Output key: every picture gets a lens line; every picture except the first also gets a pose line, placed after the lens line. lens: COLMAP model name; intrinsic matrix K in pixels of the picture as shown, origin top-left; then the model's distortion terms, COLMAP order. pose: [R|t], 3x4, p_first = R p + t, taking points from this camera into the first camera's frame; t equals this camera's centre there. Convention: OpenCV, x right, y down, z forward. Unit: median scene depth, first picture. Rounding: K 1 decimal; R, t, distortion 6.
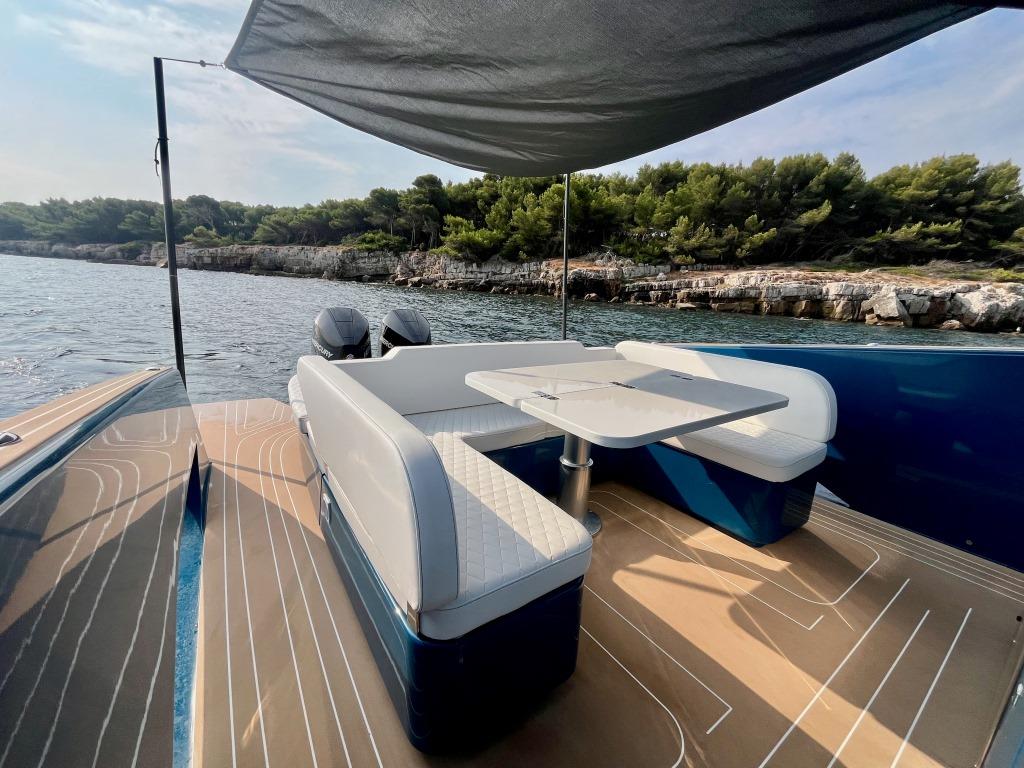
lens RADIAL K [[415.5, 0, 512.0], [0, 415.5, 384.0], [0, 0, 1]] dist [-0.001196, -0.000267]
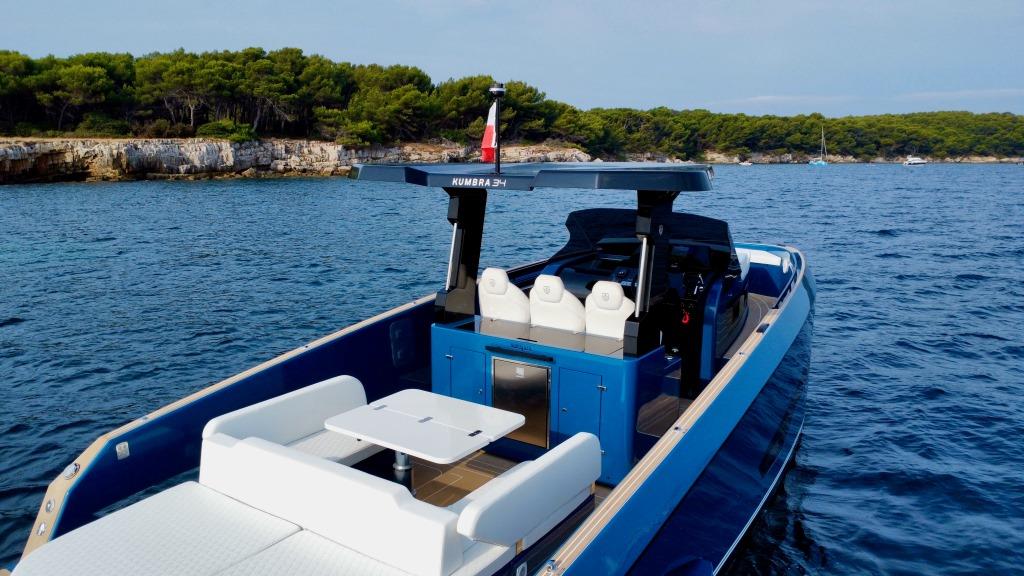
lens RADIAL K [[743.4, 0, 512.0], [0, 743.4, 288.0], [0, 0, 1]] dist [-0.028967, -0.011140]
pose [[0.332877, -0.226847, 0.915278, -1.977177], [0.246903, 0.957737, 0.147574, -0.134123], [-0.910072, 0.176861, 0.374818, -0.068246]]
